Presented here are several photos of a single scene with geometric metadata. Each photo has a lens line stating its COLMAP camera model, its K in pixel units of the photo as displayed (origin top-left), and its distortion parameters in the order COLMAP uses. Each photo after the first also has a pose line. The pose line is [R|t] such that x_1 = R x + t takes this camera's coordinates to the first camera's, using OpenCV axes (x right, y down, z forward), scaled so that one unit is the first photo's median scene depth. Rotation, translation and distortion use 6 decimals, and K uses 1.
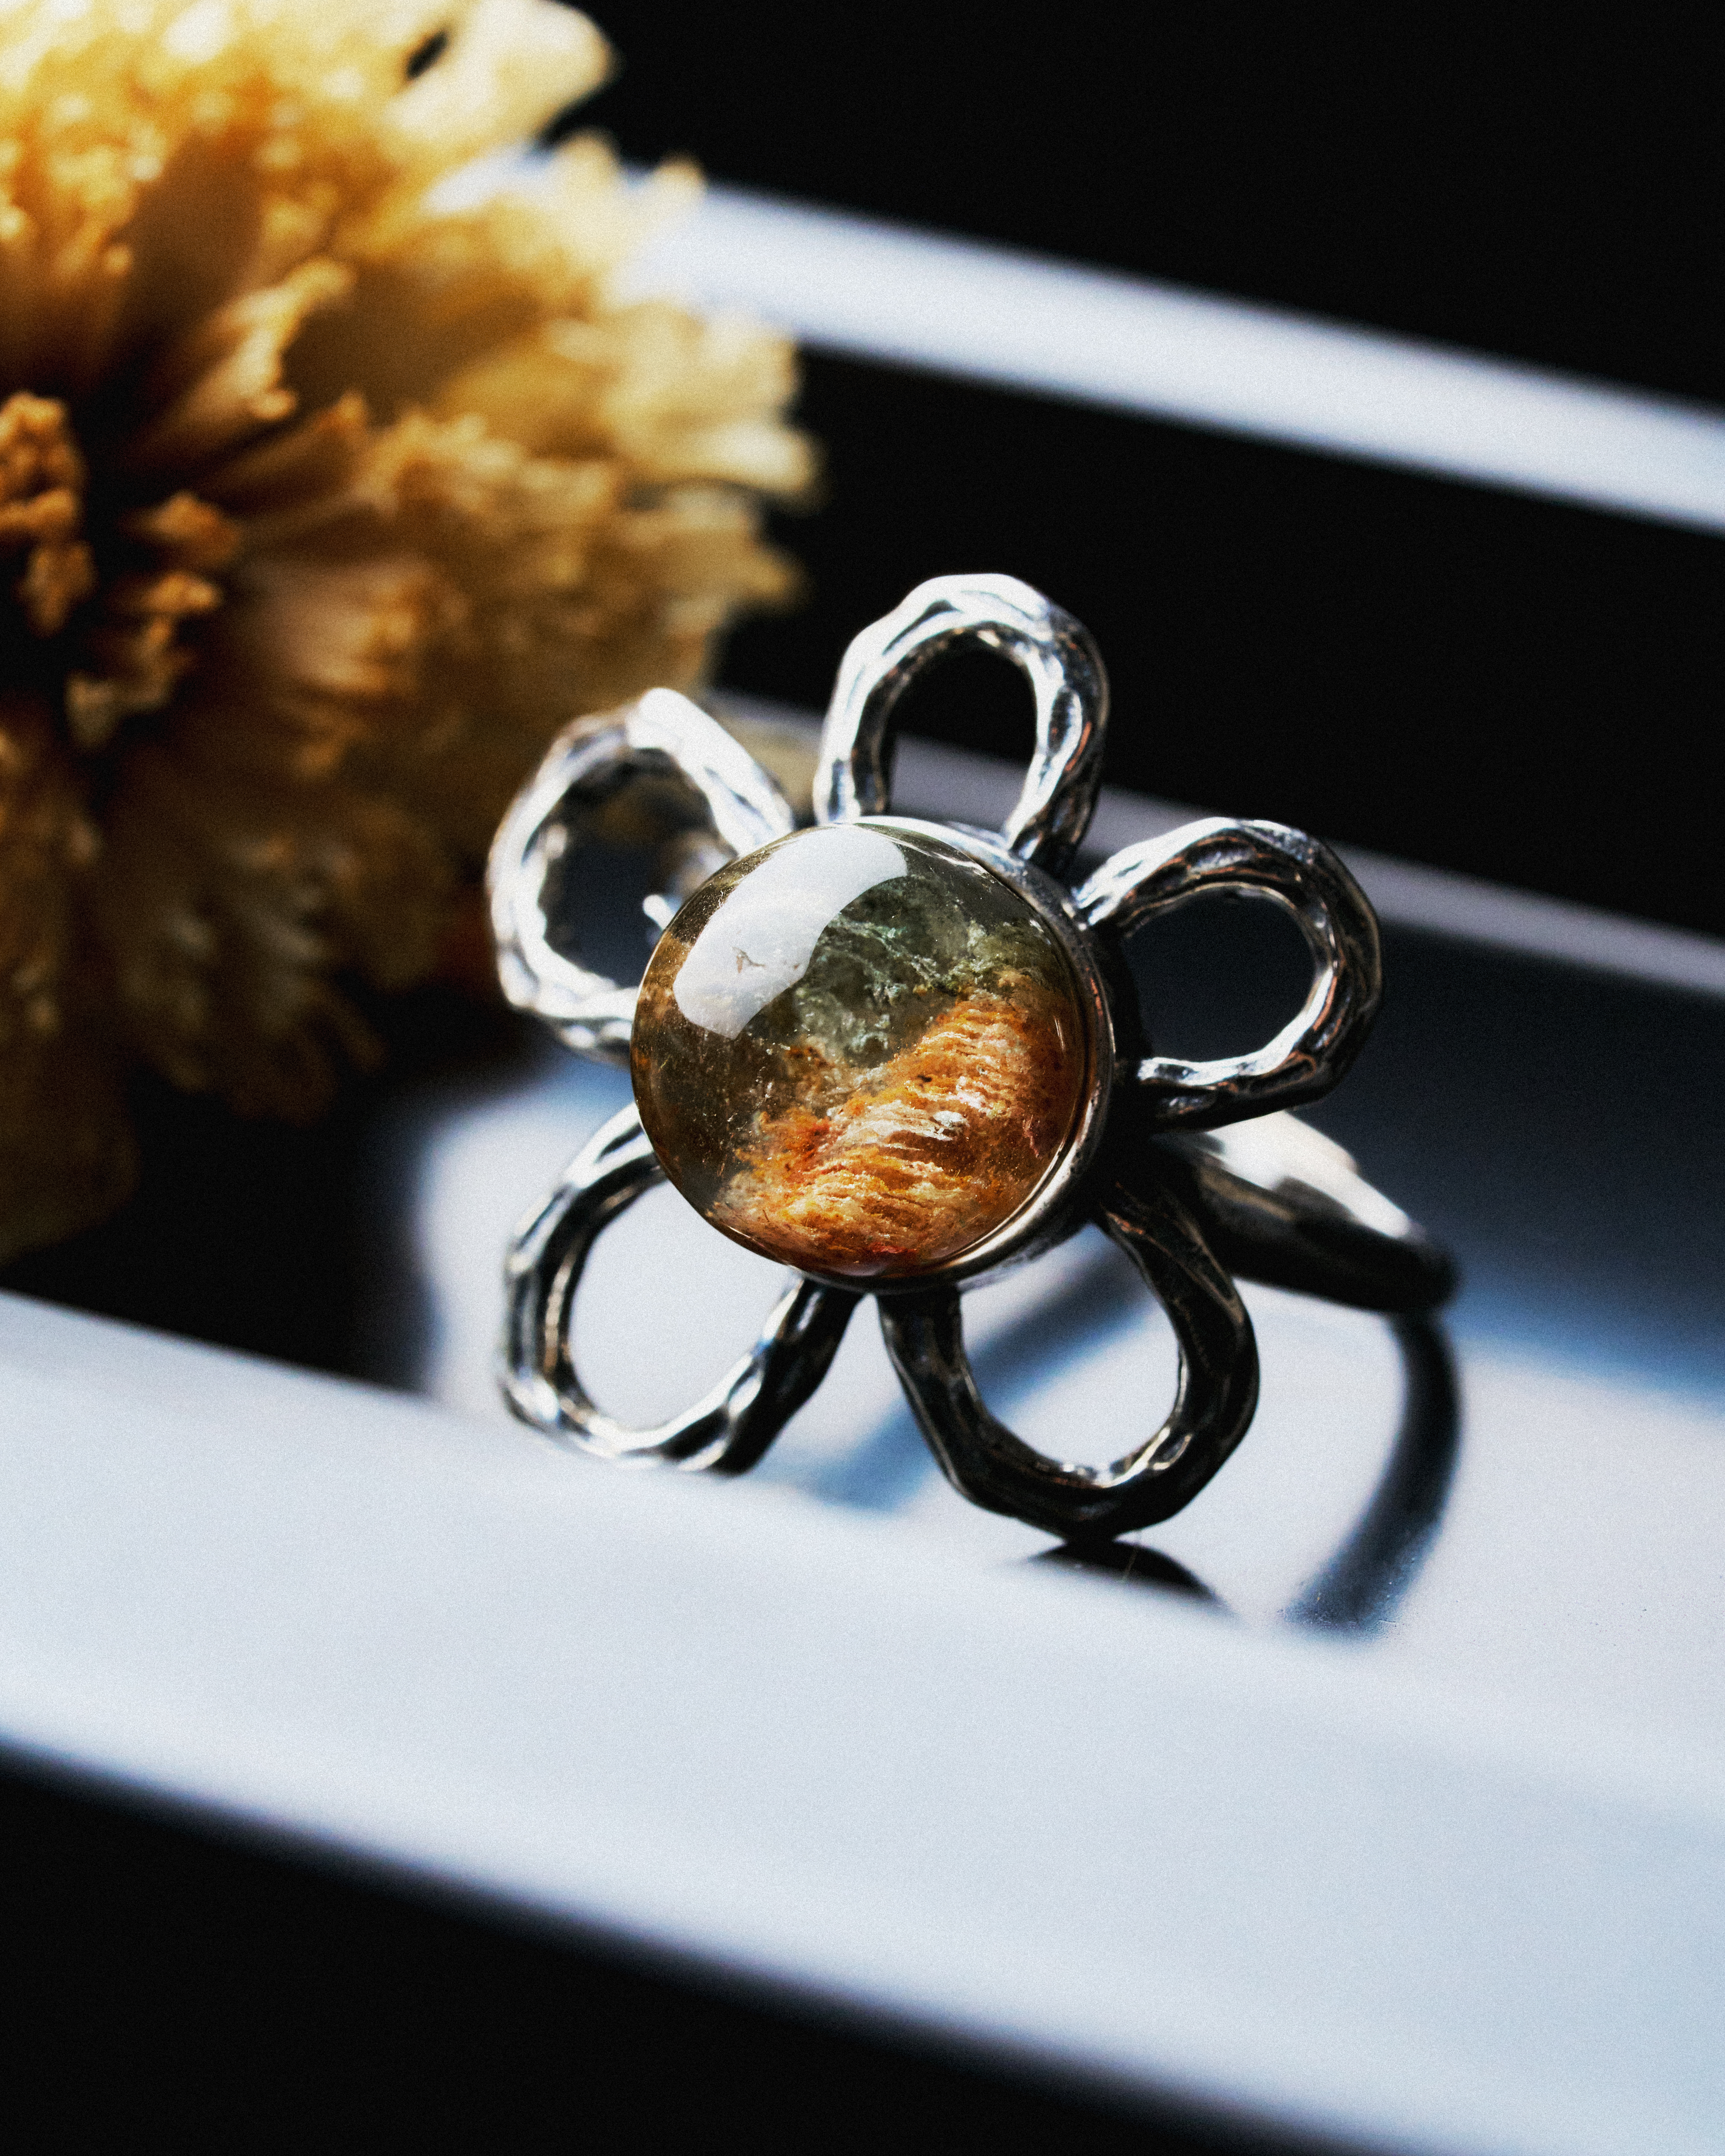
lens RADIAL K [[6233.4, 0, 862.5], [0, 6233.4, 1078.0], [0, 0, 1]] dist [0.012639, -0.178800]
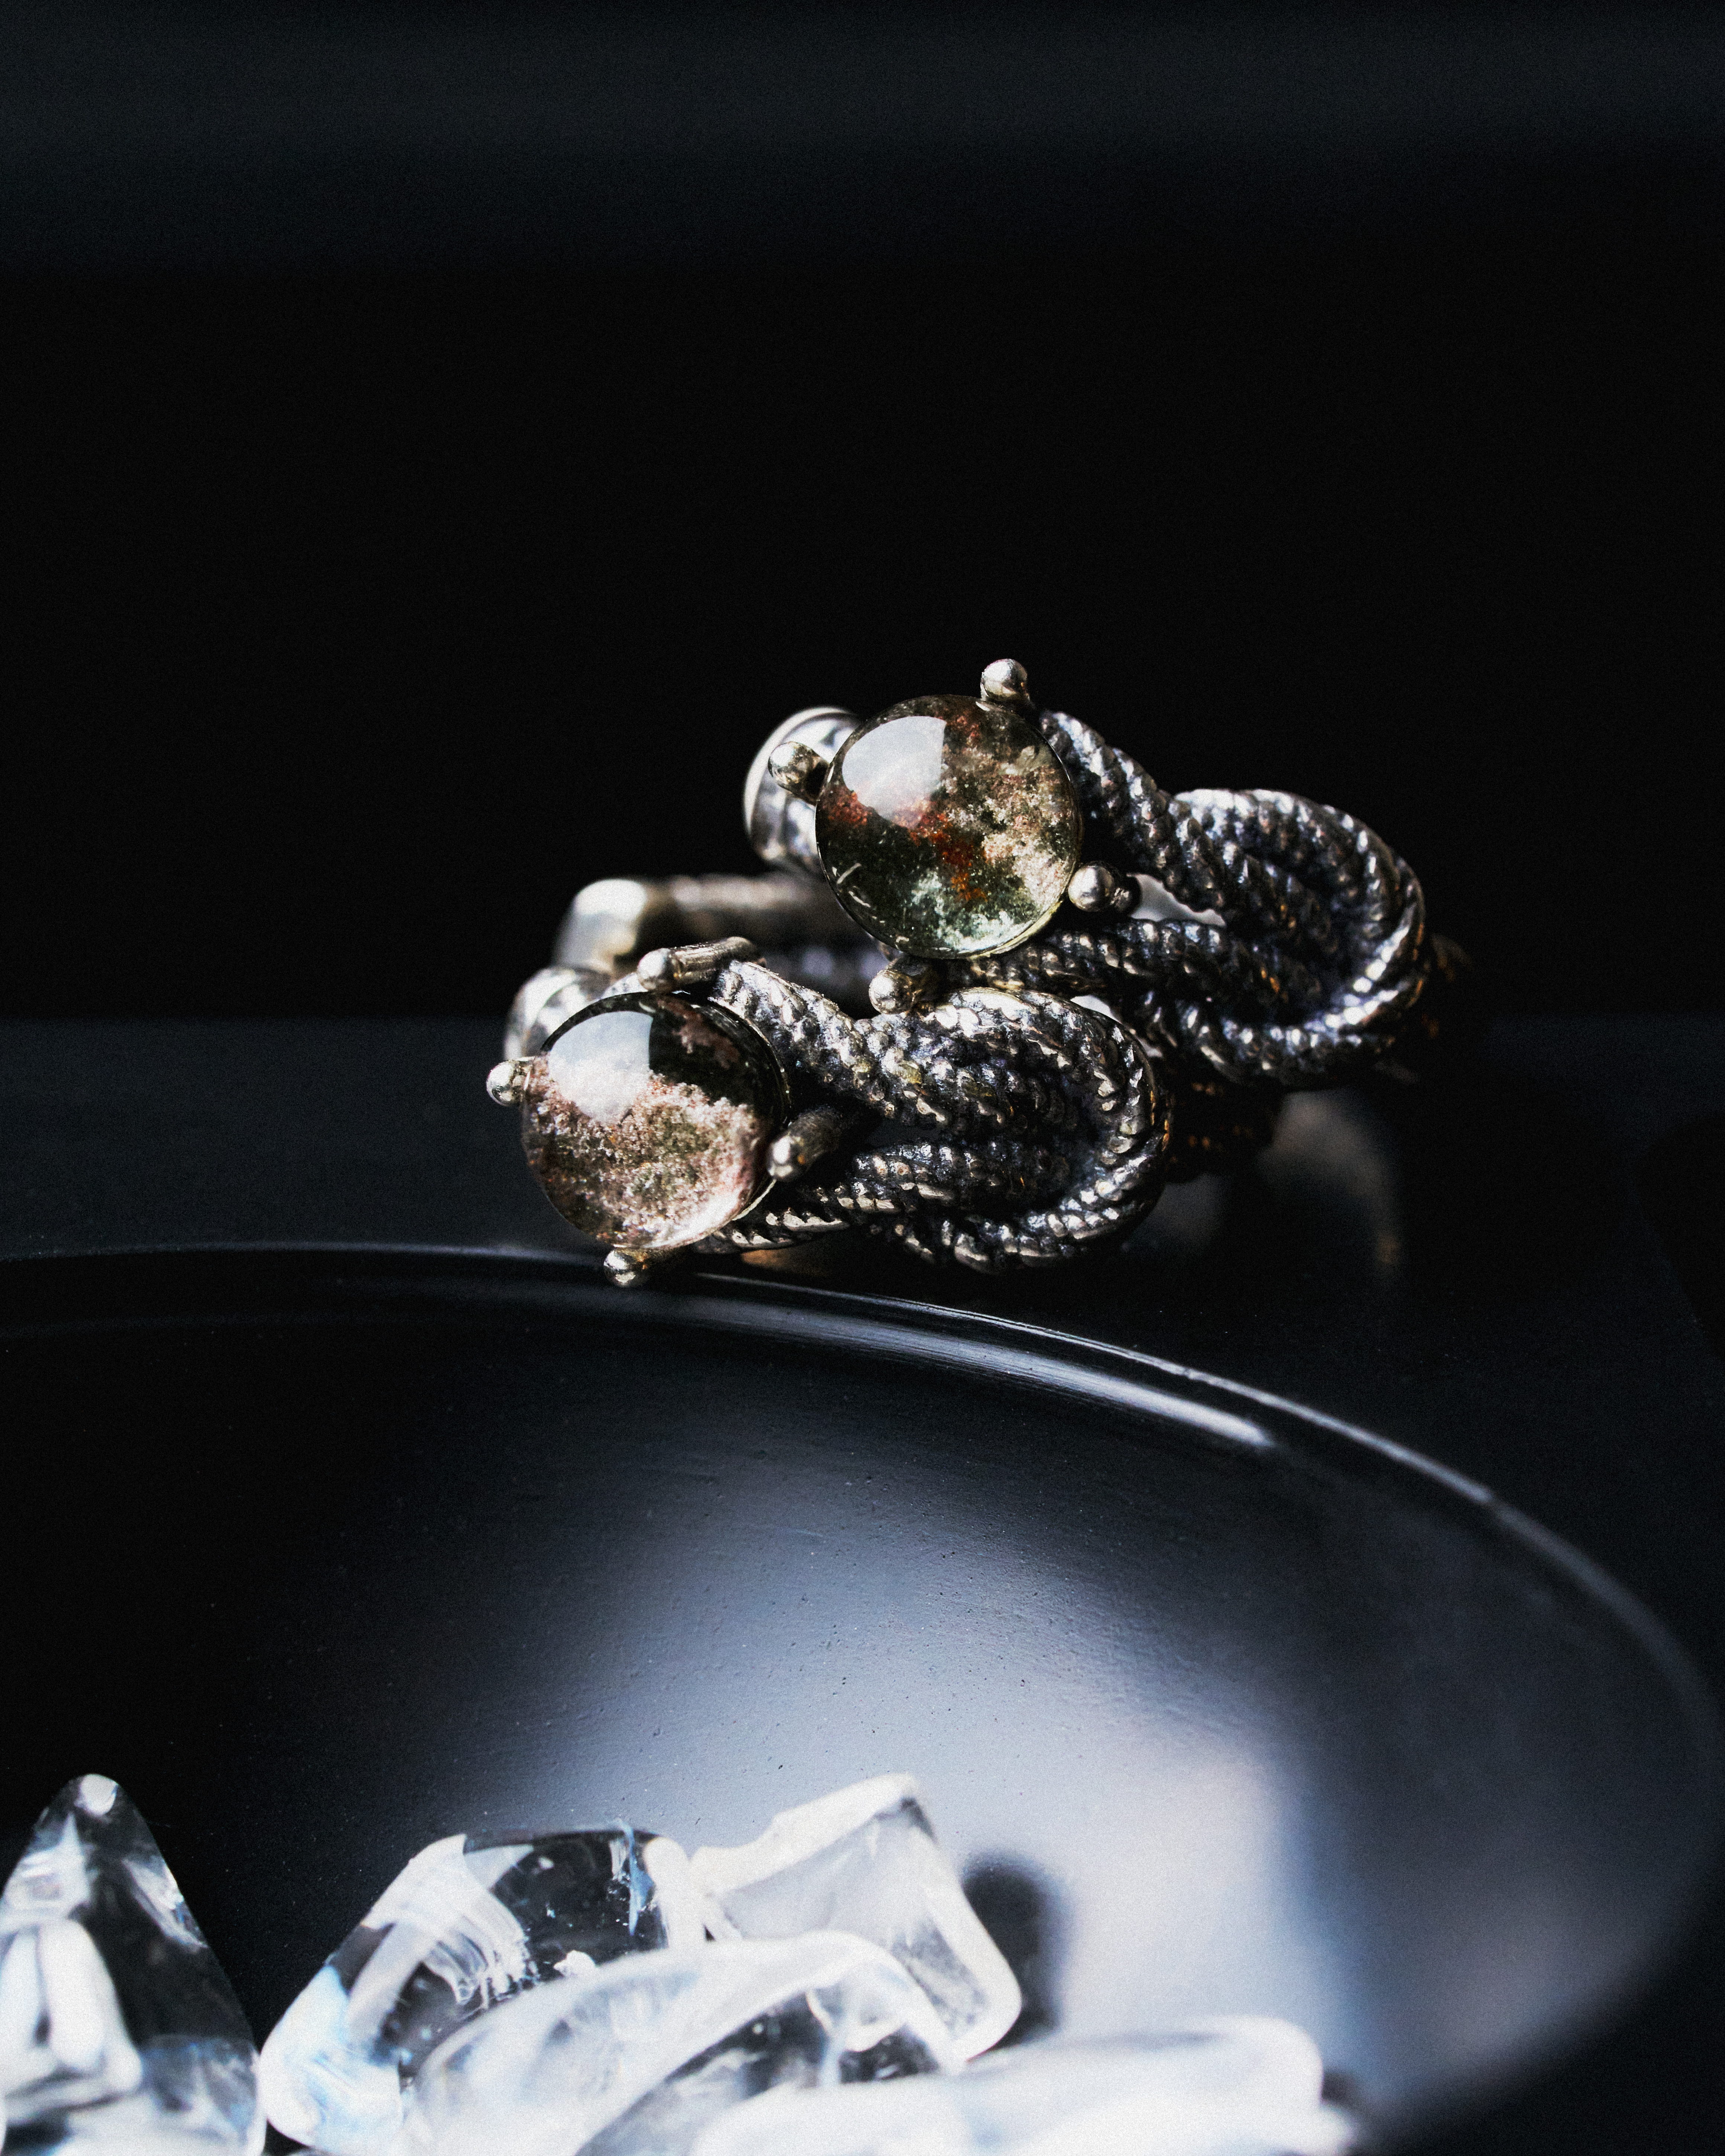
lens RADIAL K [[6233.4, 0, 862.5], [0, 6233.4, 1078.0], [0, 0, 1]] dist [0.012639, -0.178800]
pose [[1.000000, 0.000109, 0.000009, 0.000005], [-0.000109, 1.000000, -0.000595, 0.244827], [-0.000009, 0.000595, 1.000000, 0.000042]]
